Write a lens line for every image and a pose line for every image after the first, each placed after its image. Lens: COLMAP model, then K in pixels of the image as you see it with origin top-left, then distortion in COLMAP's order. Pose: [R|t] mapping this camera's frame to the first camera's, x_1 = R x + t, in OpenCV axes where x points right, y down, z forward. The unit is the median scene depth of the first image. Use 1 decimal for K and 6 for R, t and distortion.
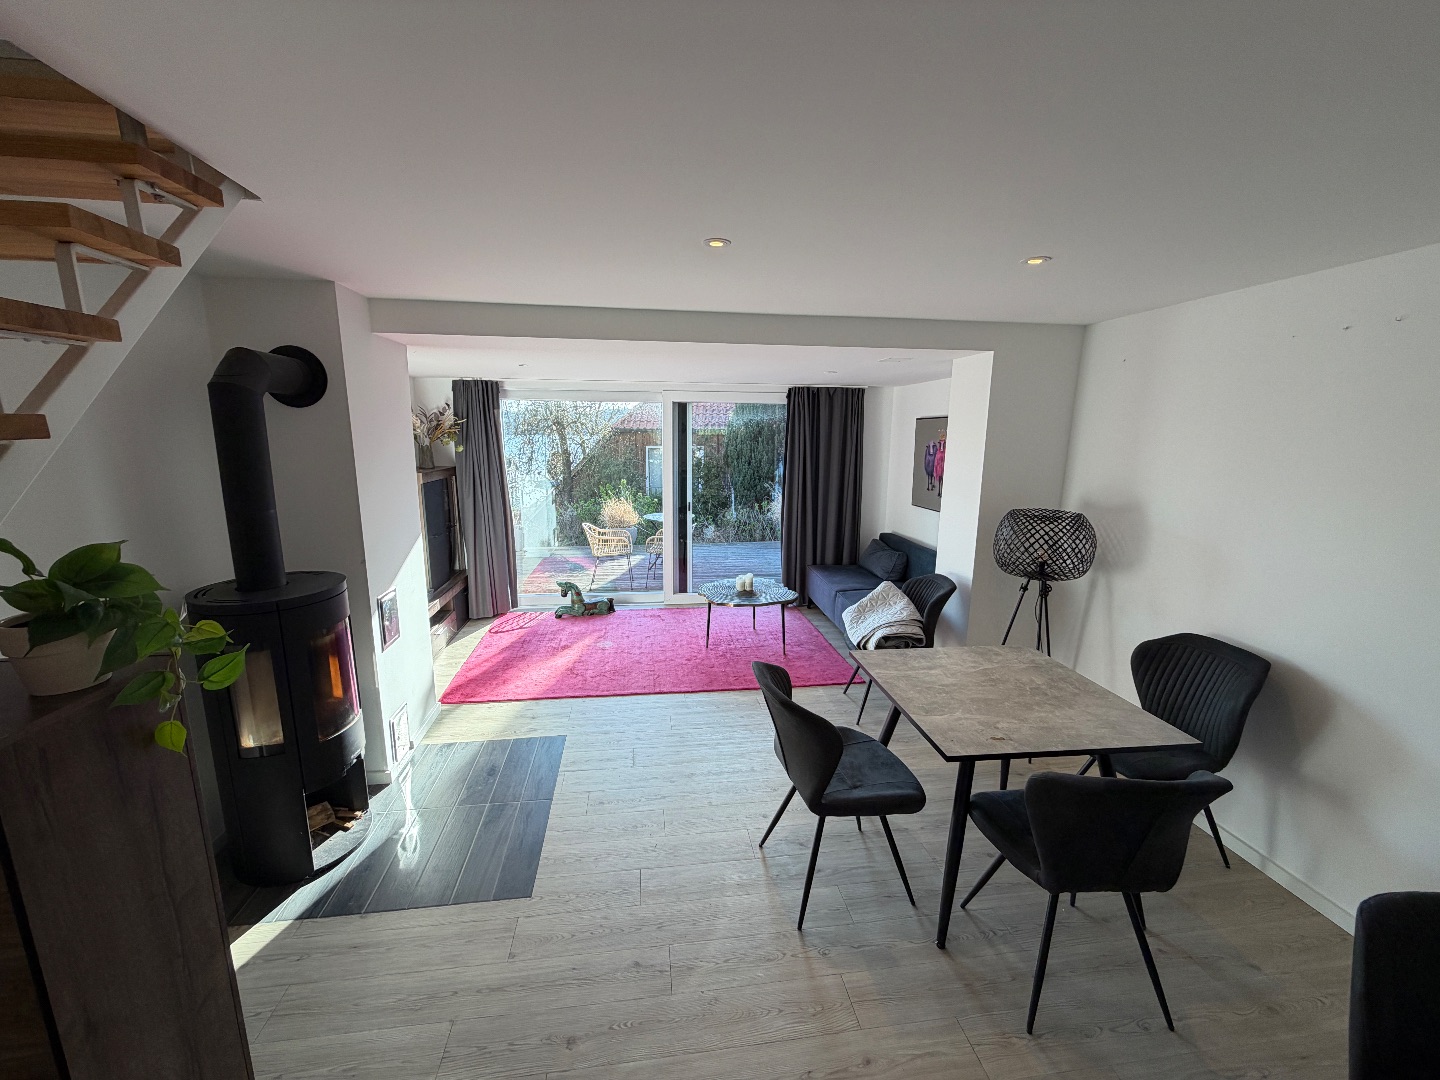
lens RADIAL K [[572.6, 0, 716.2], [0, 572.6, 541.9], [0, 0, 1]] dist [-0.000907, -0.000086]
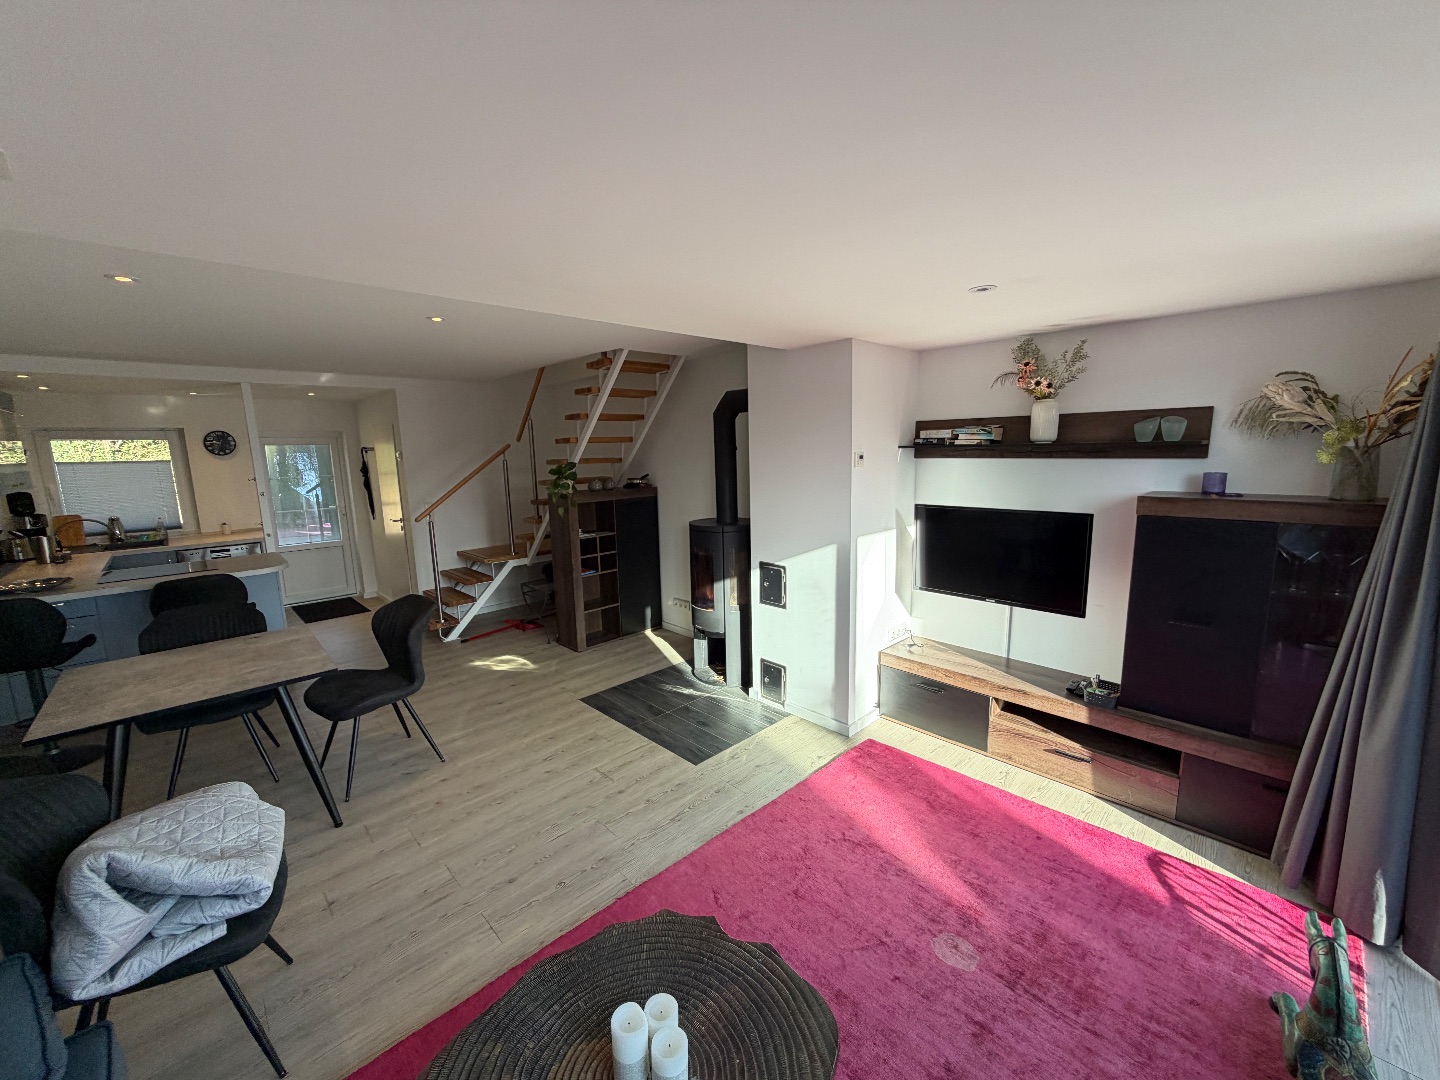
lens RADIAL K [[572.6, 0, 716.2], [0, 572.6, 541.9], [0, 0, 1]] dist [-0.000907, -0.000086]
pose [[-0.809291, 0.105064, -0.577936, 0.129574], [-0.094985, 0.947520, 0.305261, -0.180169], [0.579678, 0.301940, -0.756839, 1.034104]]
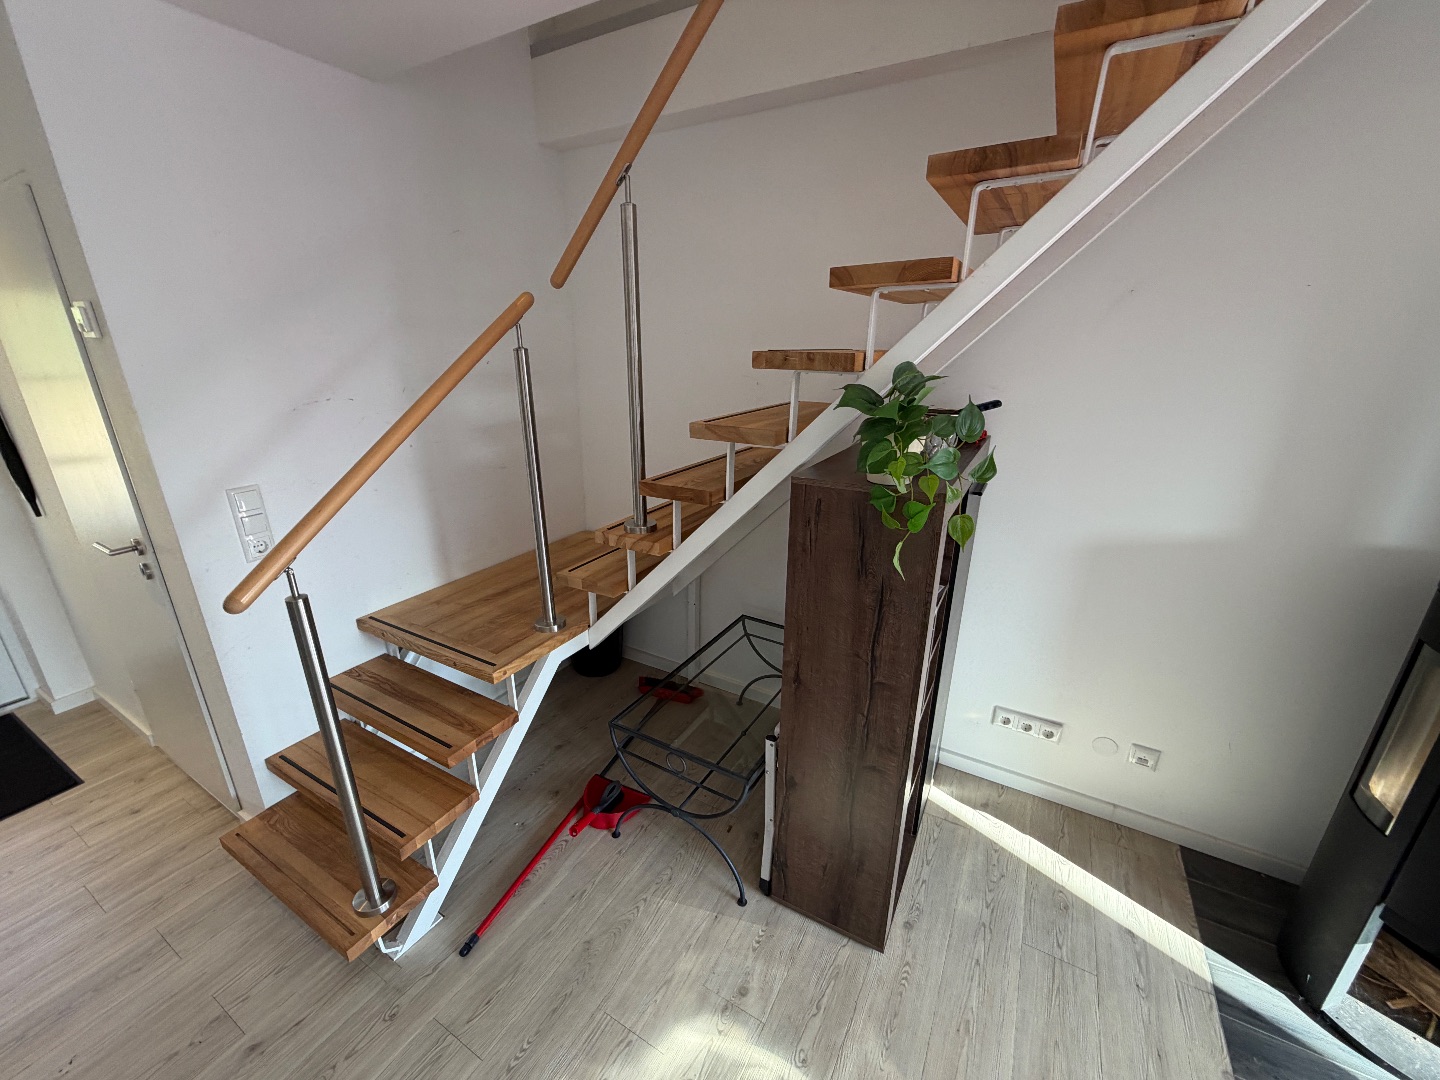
lens RADIAL K [[572.6, 0, 716.2], [0, 572.6, 541.9], [0, 0, 1]] dist [-0.000907, -0.000086]
pose [[-0.609054, 0.247477, -0.753530, 0.020841], [-0.162972, 0.890750, 0.424269, -0.016926], [0.776204, 0.381207, -0.502183, 0.230063]]
